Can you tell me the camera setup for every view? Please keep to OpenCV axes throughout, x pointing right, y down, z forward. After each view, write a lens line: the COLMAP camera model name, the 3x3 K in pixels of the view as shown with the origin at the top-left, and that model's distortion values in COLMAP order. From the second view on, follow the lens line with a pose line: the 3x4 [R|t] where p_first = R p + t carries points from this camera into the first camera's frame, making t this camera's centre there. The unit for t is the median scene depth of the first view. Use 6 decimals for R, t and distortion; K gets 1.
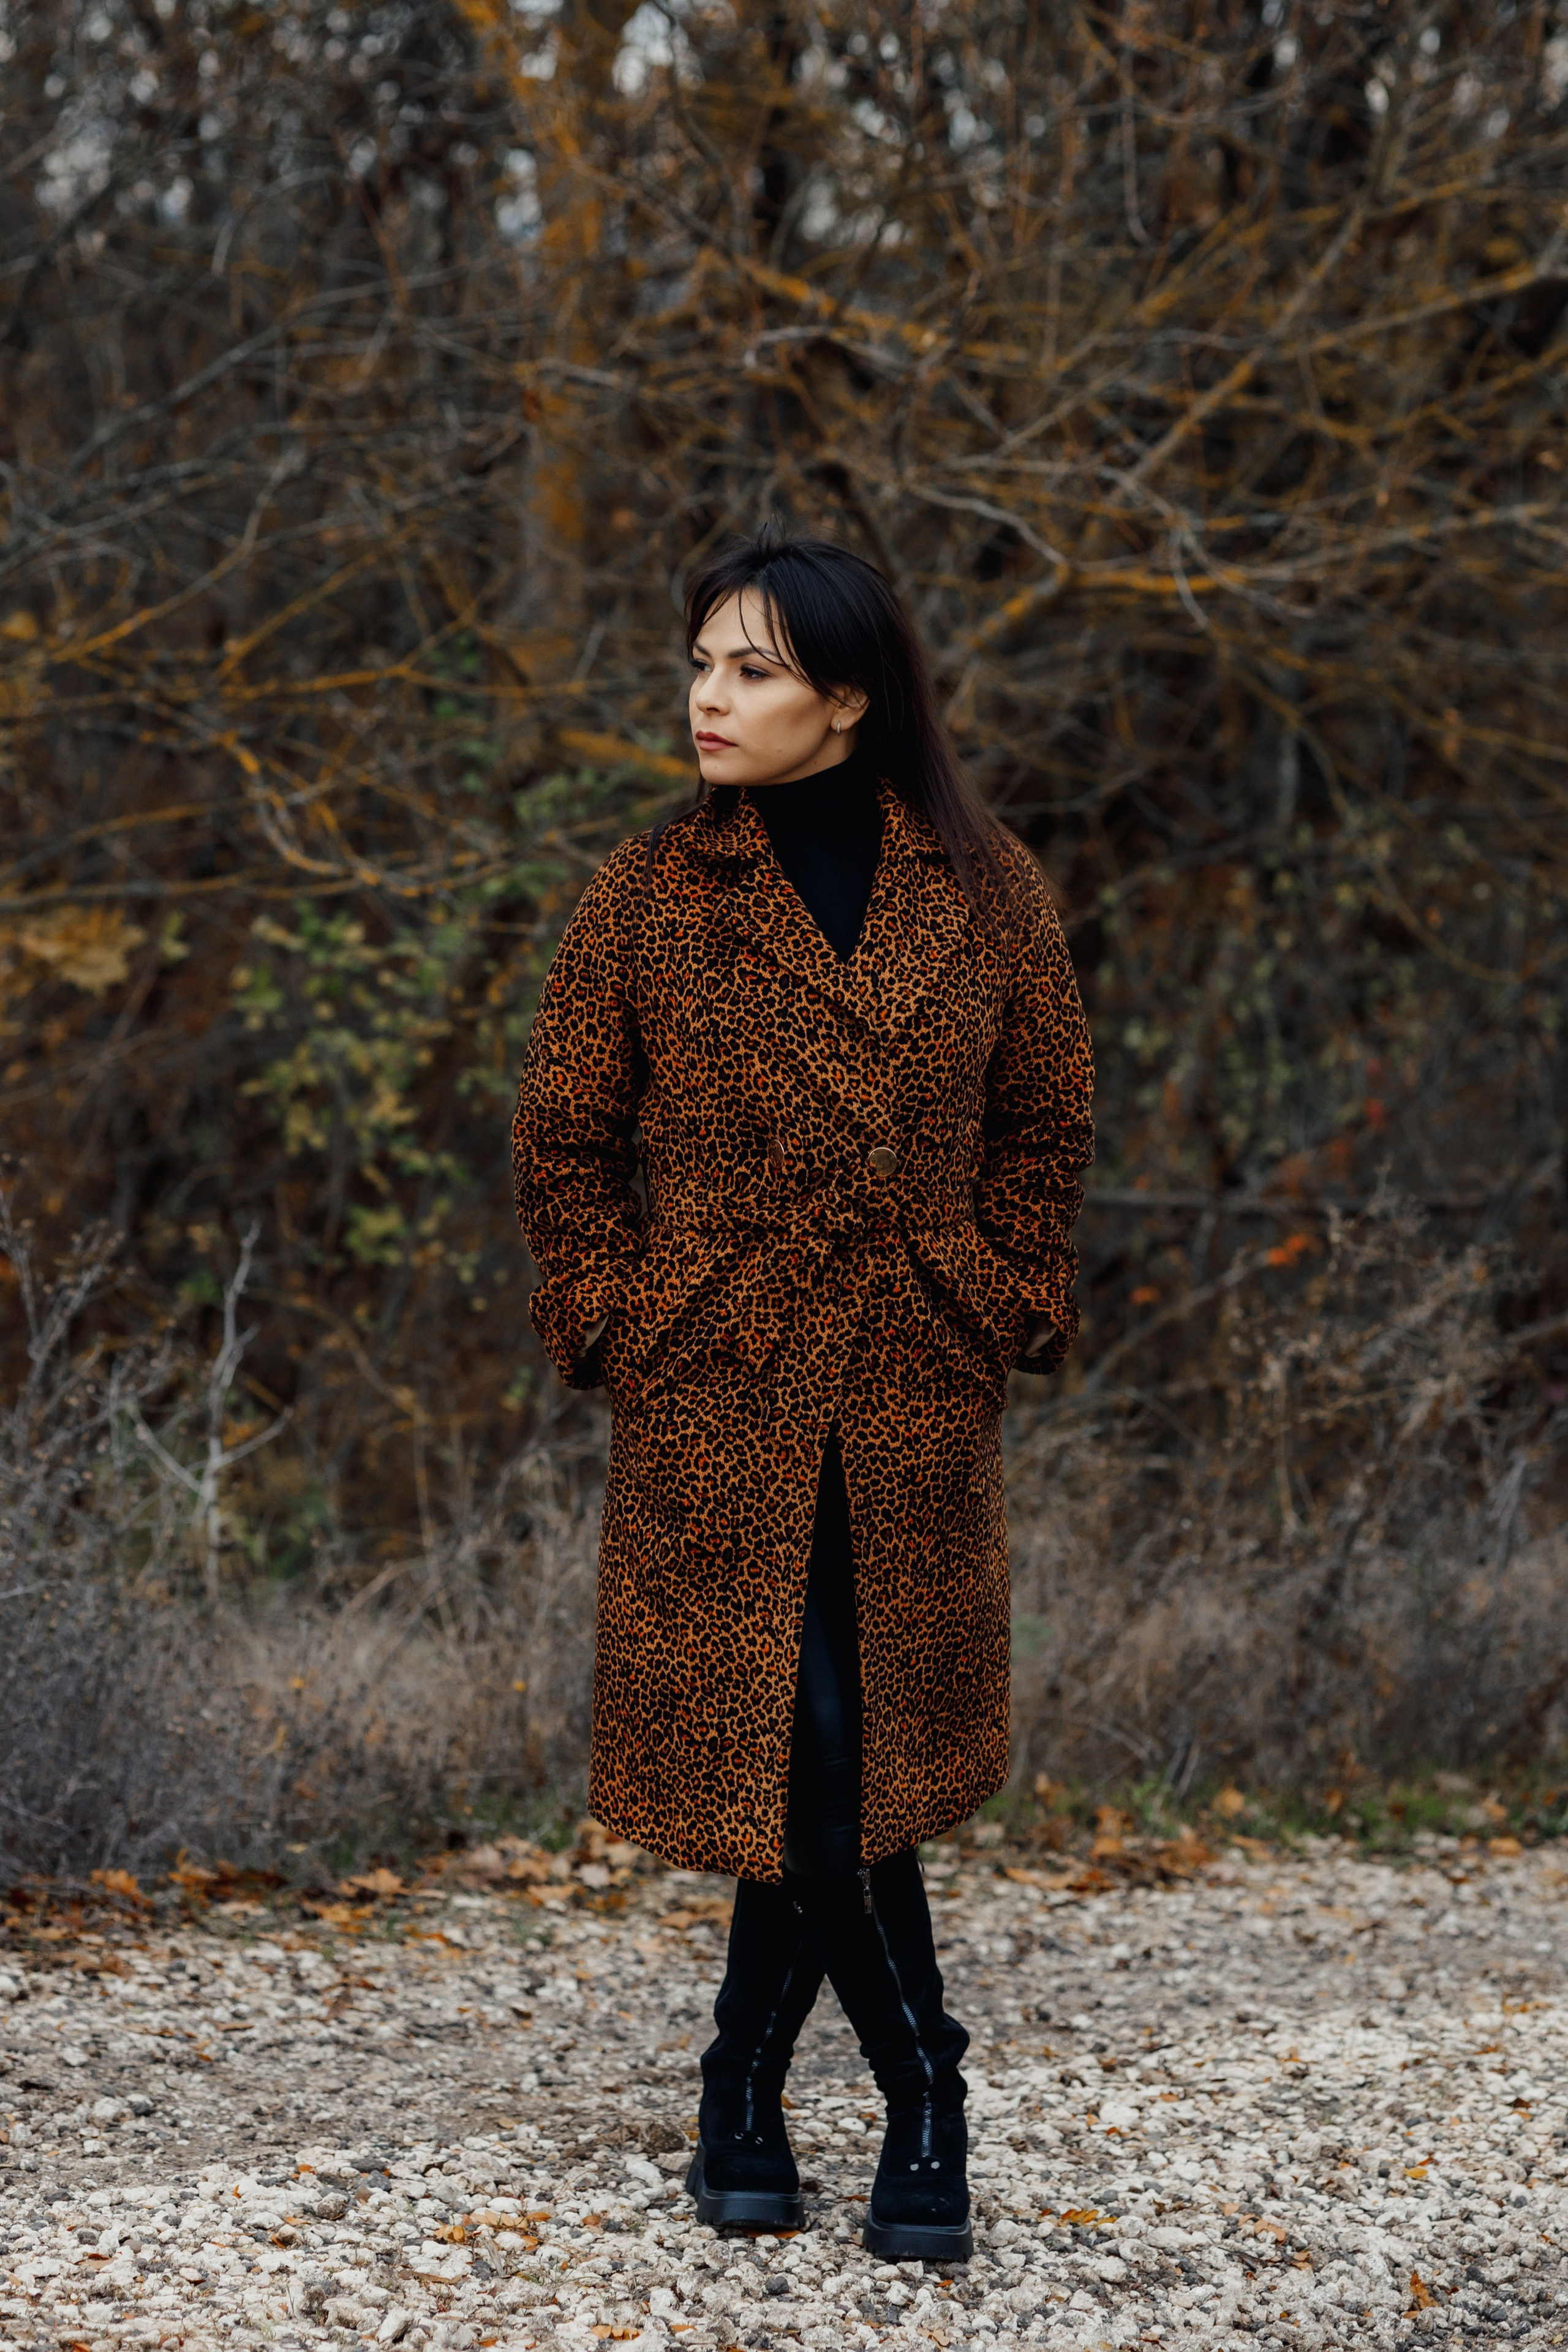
lens RADIAL K [[5780.8, 0, 784.0], [0, 5780.8, 1176.0], [0, 0, 1]] dist [-0.038161, -0.226718]
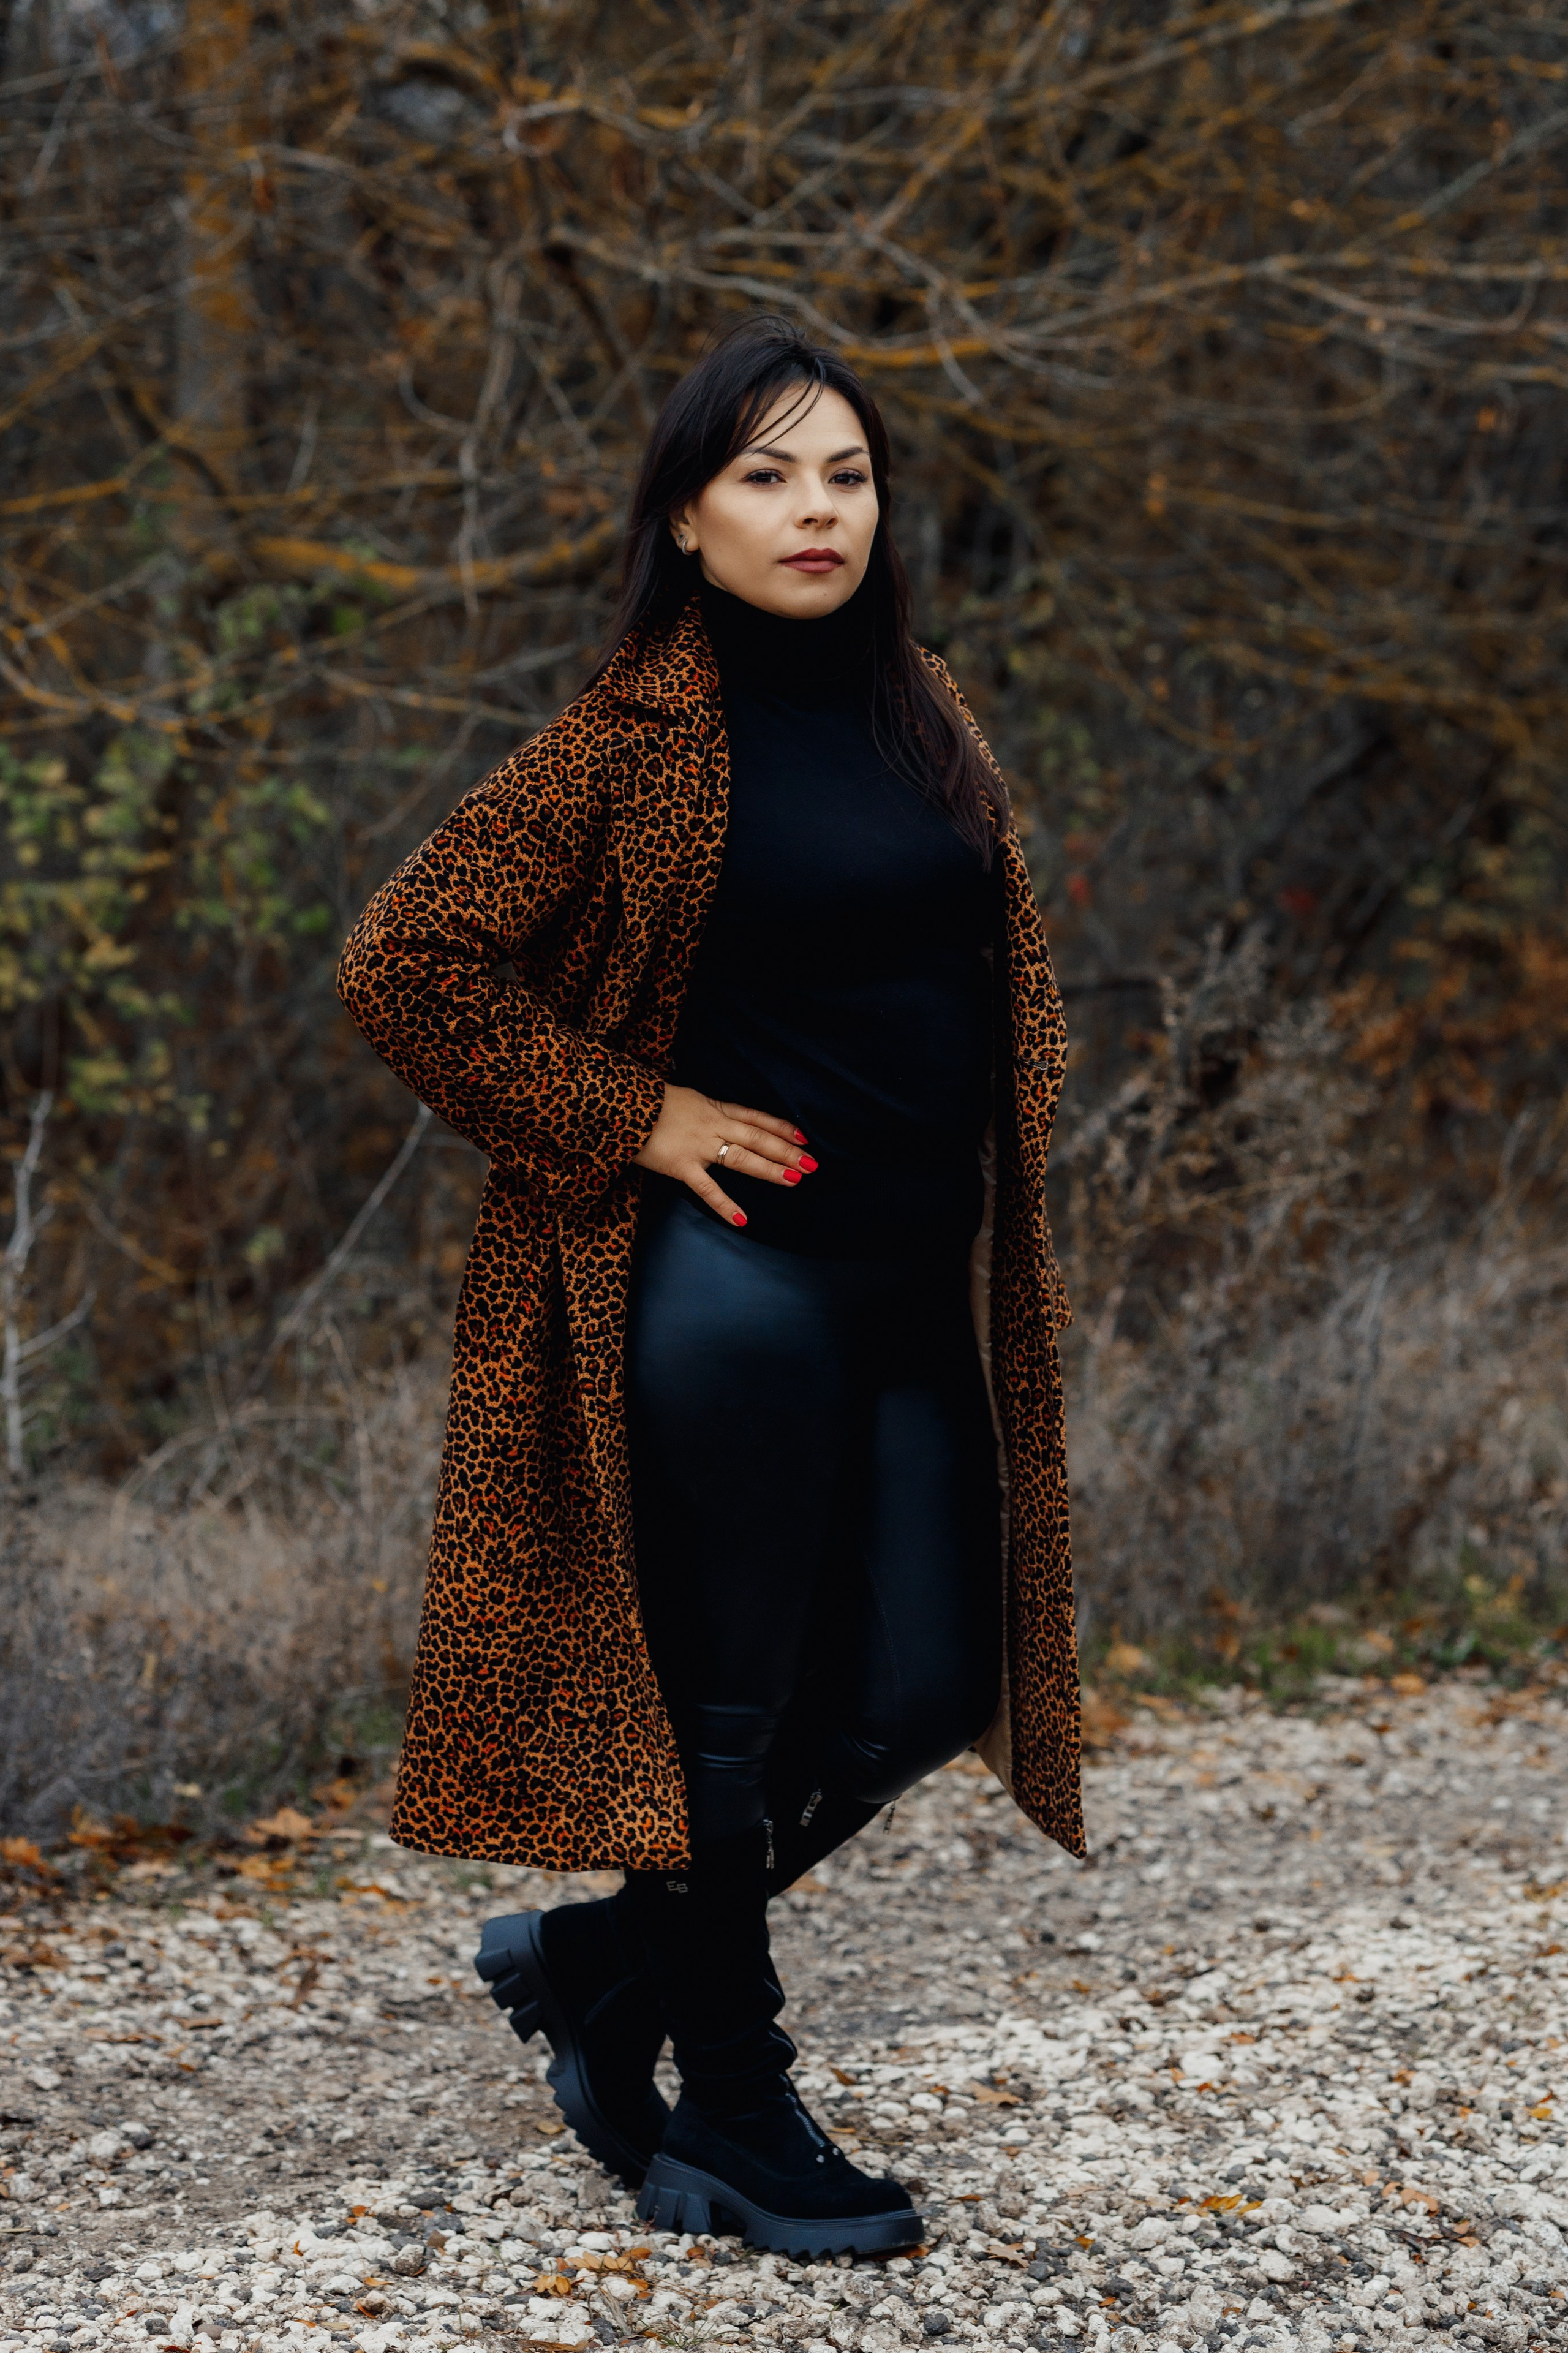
lens RADIAL K [[5782.8, 0, 784.0], [0, 5782.8, 1176.5], [0, 0, 1]] dist [-0.038161, -0.226718]
pose [[0.995659, -0.054528, 0.075426, -0.067986], [0.051455, 0.997787, 0.042108, -0.018846], [-0.077555, -0.038044, 0.996262, 0.102013]]
